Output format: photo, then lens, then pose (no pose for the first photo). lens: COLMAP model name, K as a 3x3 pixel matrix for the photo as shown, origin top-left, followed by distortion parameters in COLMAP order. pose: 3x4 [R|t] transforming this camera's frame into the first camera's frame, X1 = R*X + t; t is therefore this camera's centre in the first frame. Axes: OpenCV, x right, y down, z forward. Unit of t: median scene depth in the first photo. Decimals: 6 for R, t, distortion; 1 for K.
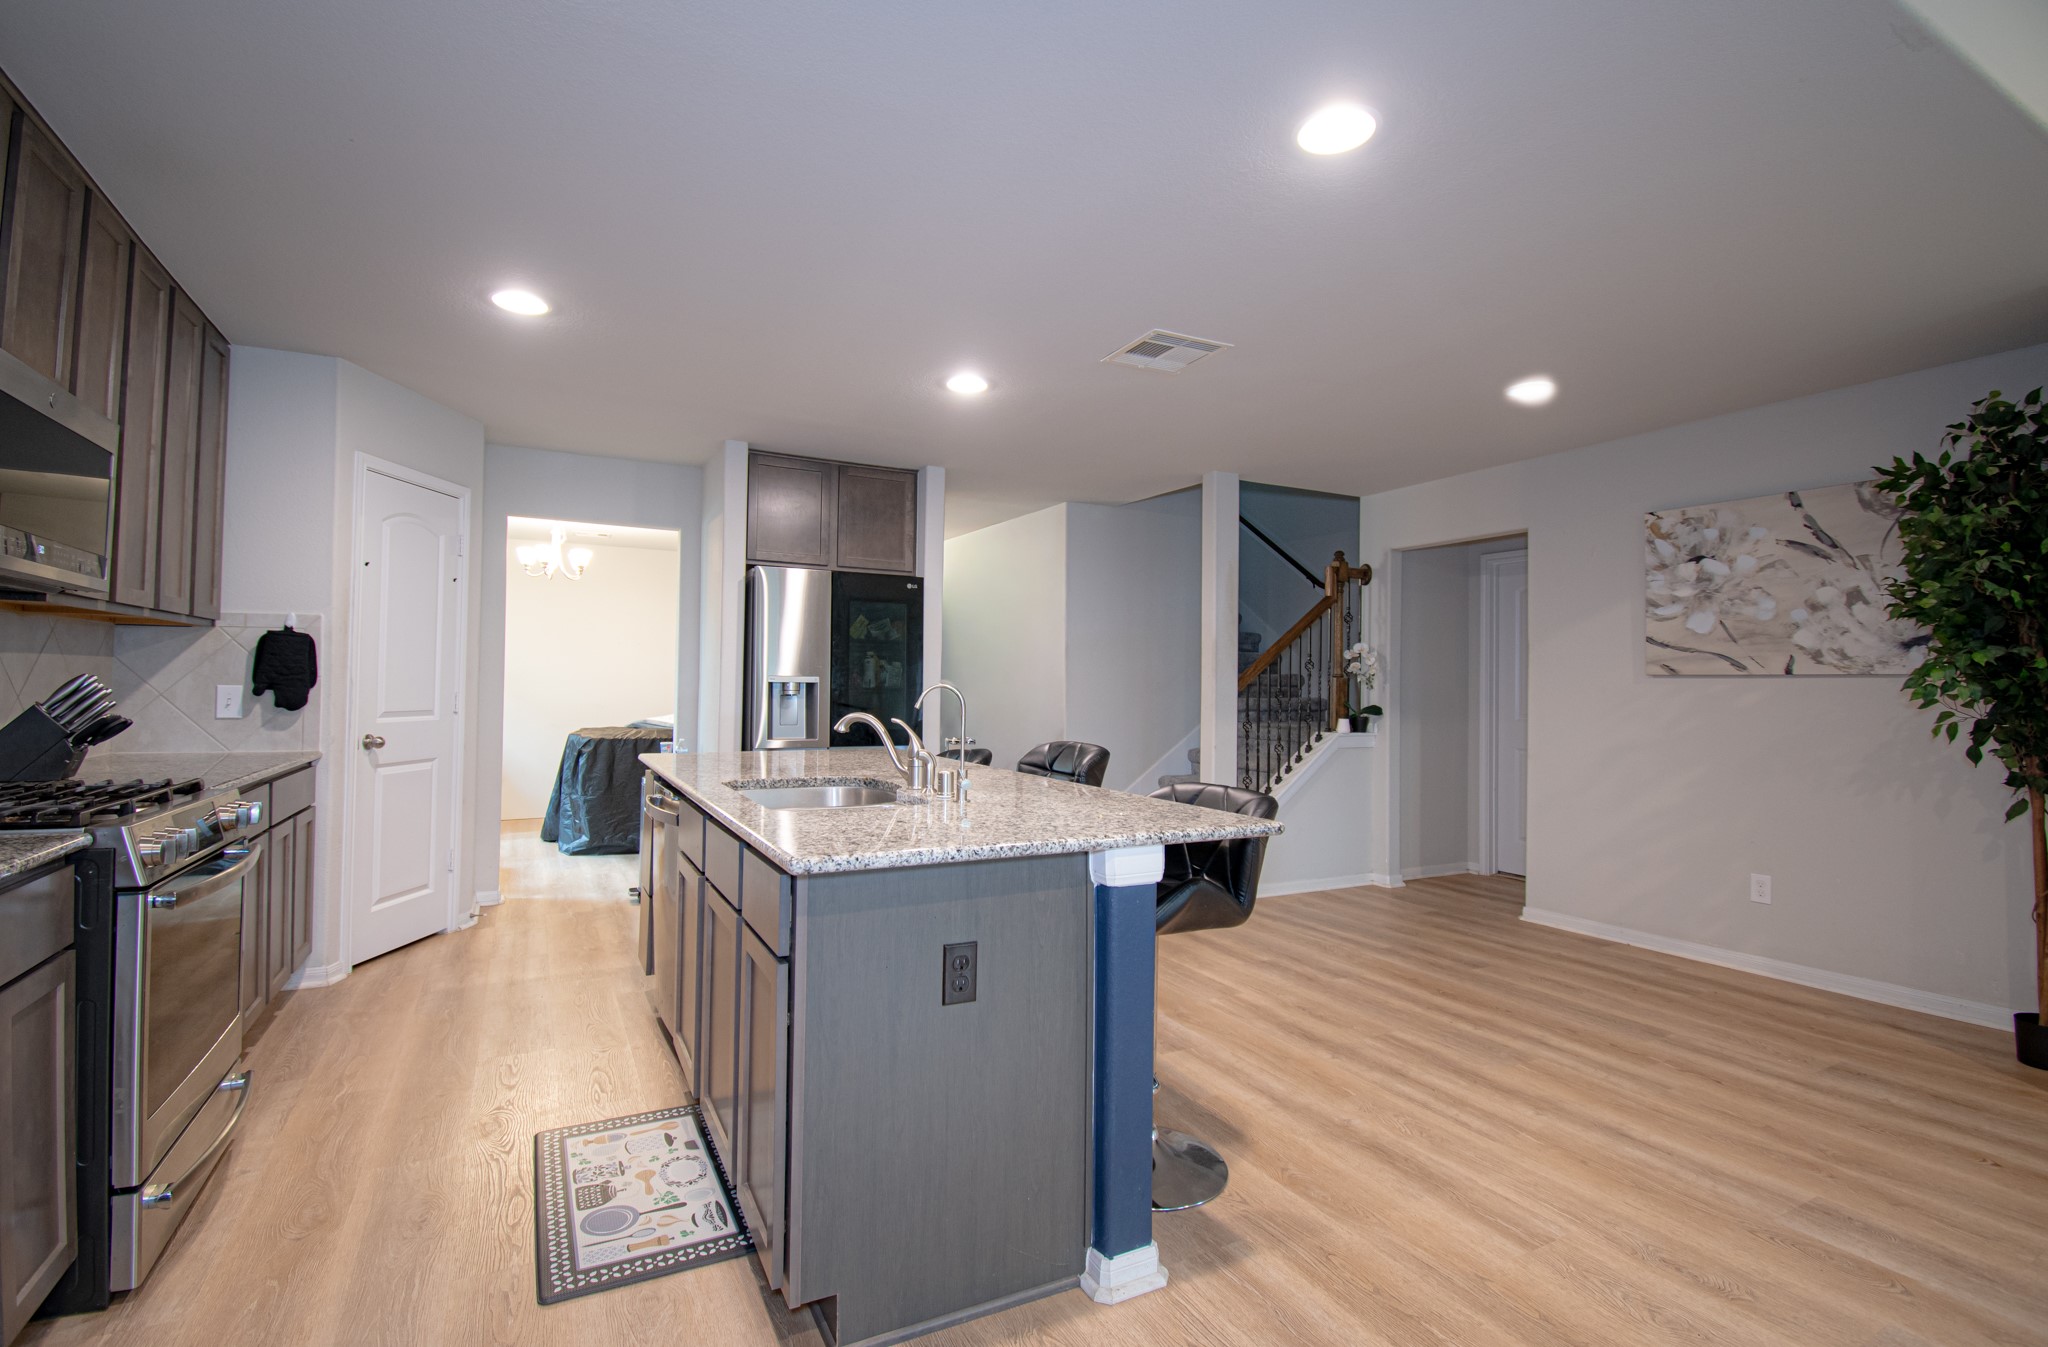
lens RADIAL K [[960.8, 0, 1024.0], [0, 960.8, 673.5], [0, 0, 1]] dist [-0.000636, -0.000059]
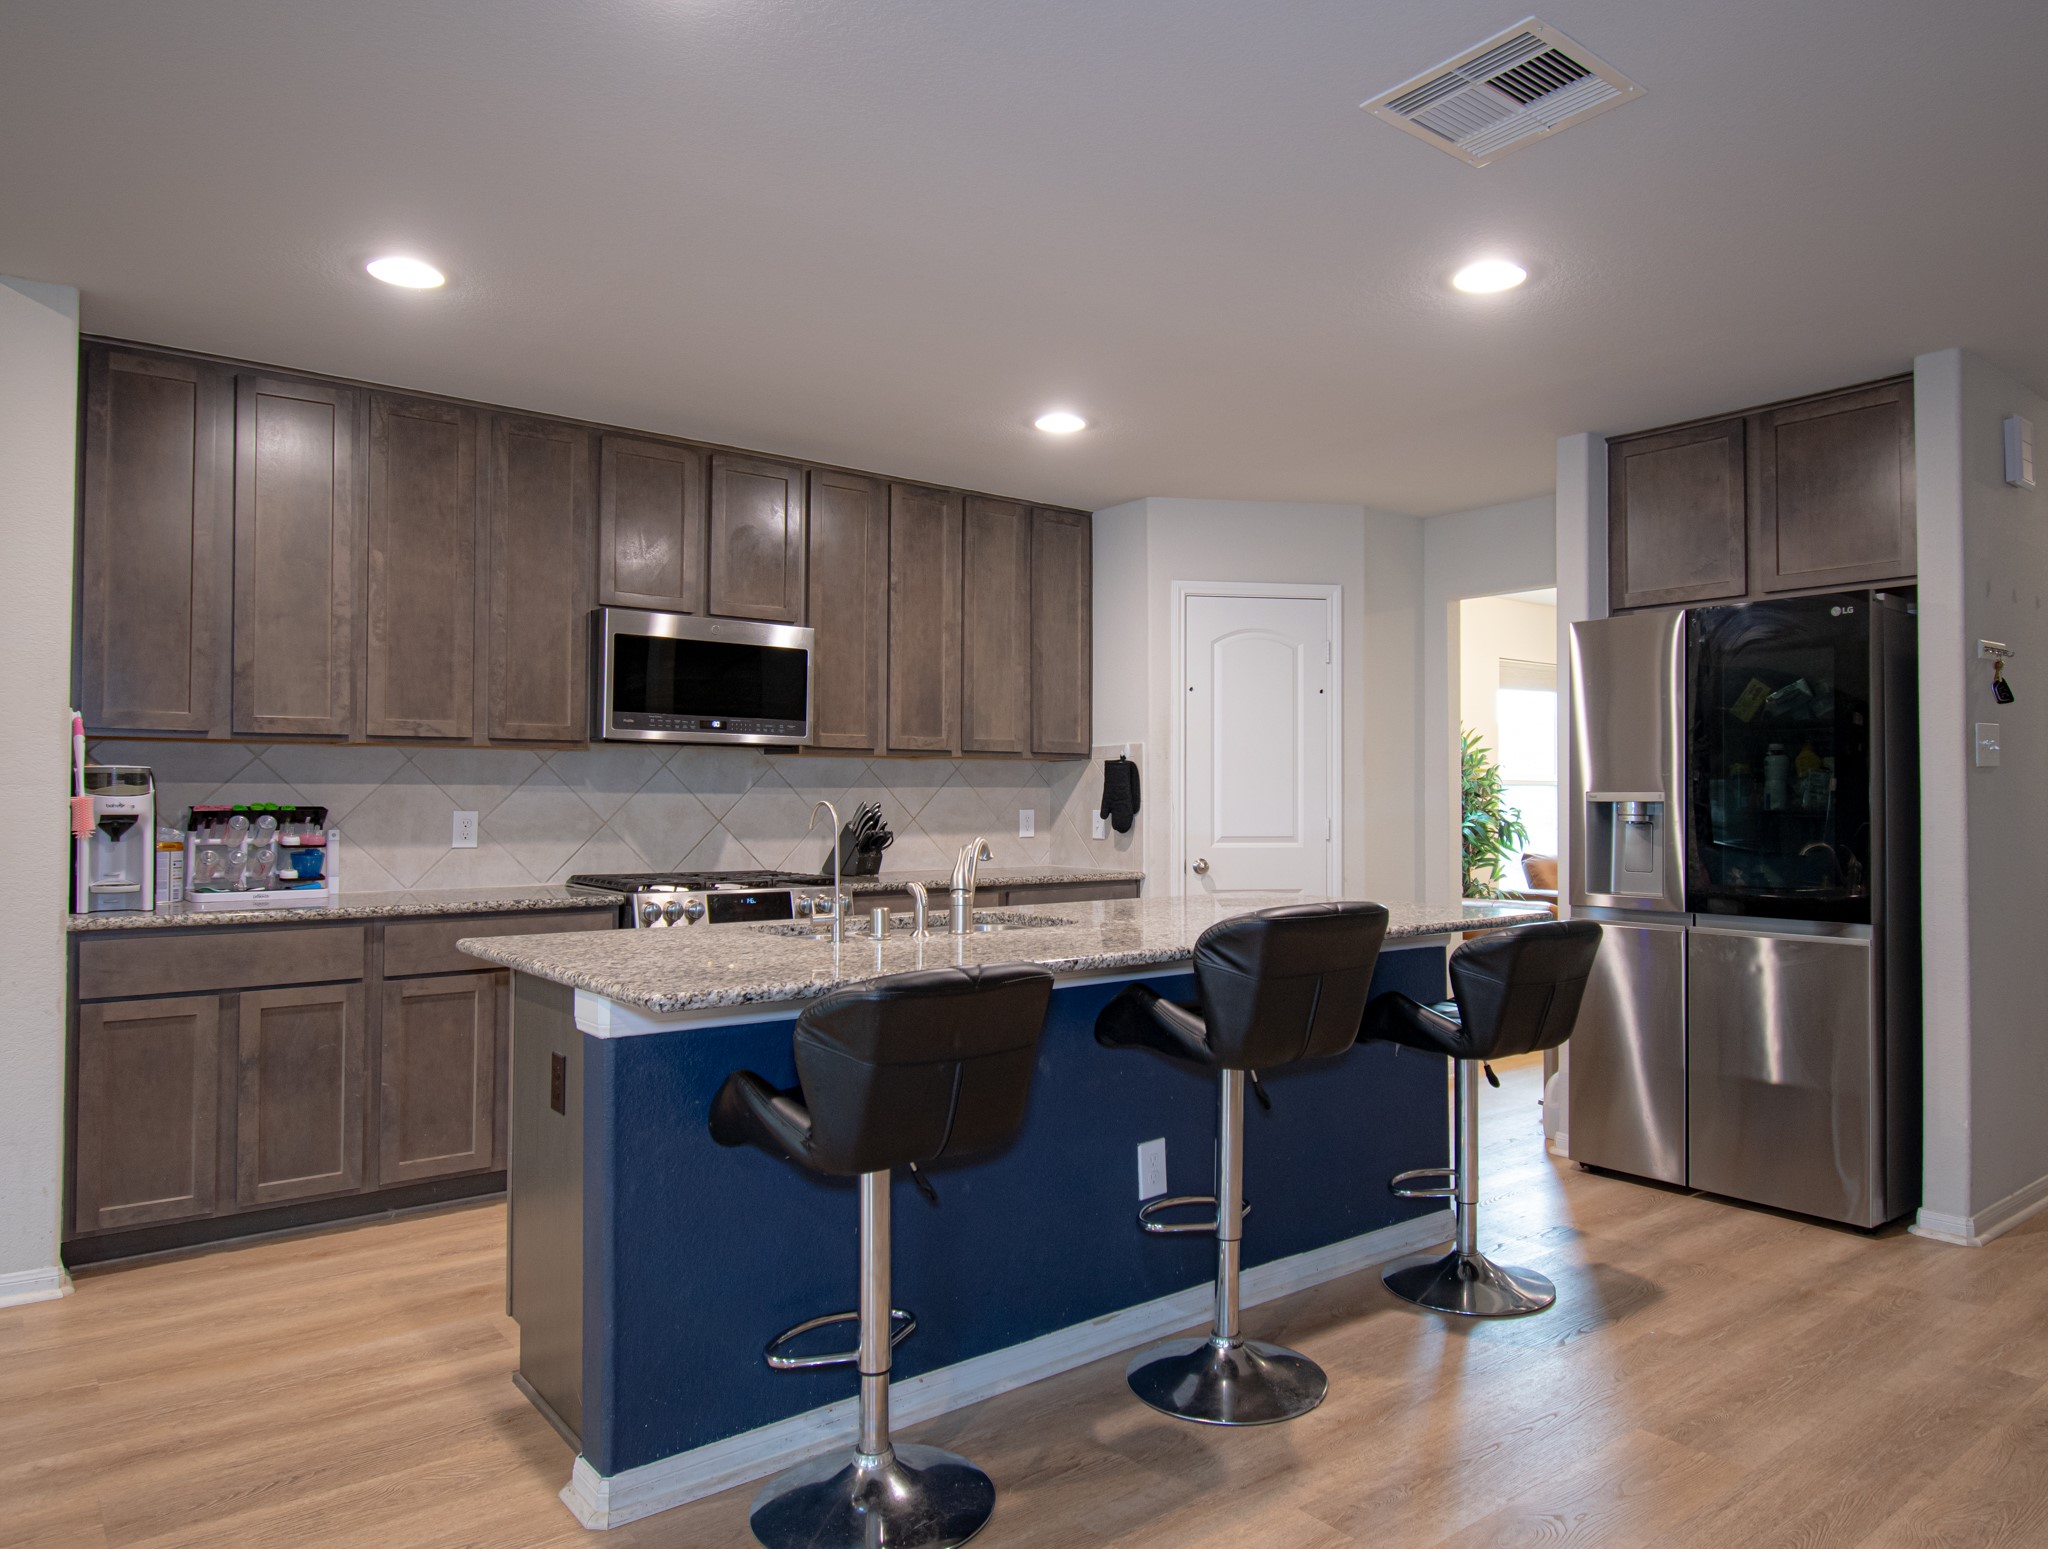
lens RADIAL K [[1310.2, 0, 1024.0], [0, 1310.2, 774.5], [0, 0, 1]] dist [-0.001961, -0.000219]
pose [[0.176388, -0.031103, -0.983829, 0.682493], [0.015762, 0.999462, -0.028771, 0.013205], [0.984194, -0.010432, 0.176783, 0.625280]]
